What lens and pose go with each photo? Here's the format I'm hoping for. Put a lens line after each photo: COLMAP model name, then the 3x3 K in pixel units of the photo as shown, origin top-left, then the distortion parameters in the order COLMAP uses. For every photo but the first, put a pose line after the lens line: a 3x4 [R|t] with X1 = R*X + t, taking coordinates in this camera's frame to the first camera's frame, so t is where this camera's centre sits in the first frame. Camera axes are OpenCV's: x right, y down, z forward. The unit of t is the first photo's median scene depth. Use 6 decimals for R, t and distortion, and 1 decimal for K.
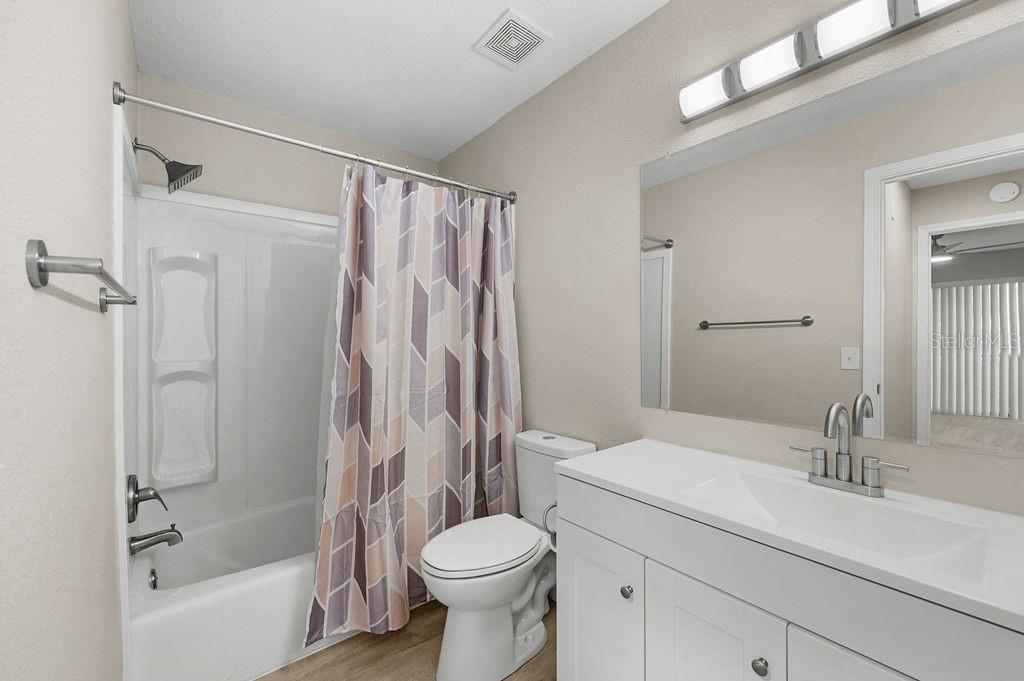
lens RADIAL K [[416.7, 0, 507.0], [0, 416.7, 347.8], [0, 0, 1]] dist [-0.002279, -0.000446]
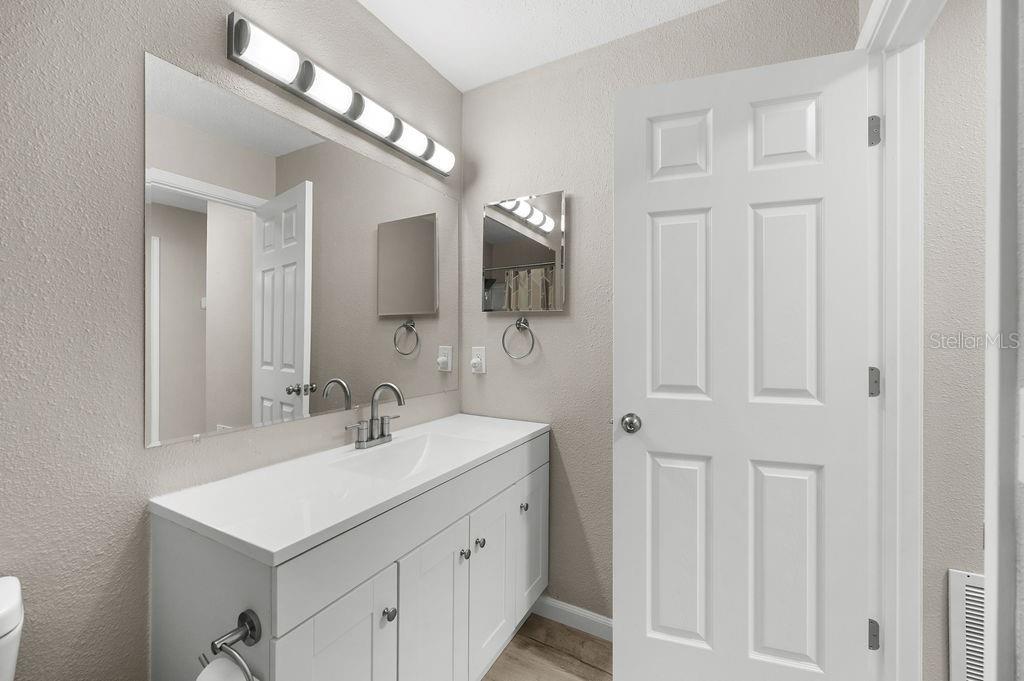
lens RADIAL K [[416.7, 0, 506.5], [0, 416.7, 333.1], [0, 0, 1]] dist [-0.002279, -0.000446]
pose [[-0.378823, 0.005704, 0.925451, -0.635685], [-0.001067, 0.999978, -0.006600, -0.026353], [-0.925468, -0.003487, -0.378809, 1.070704]]
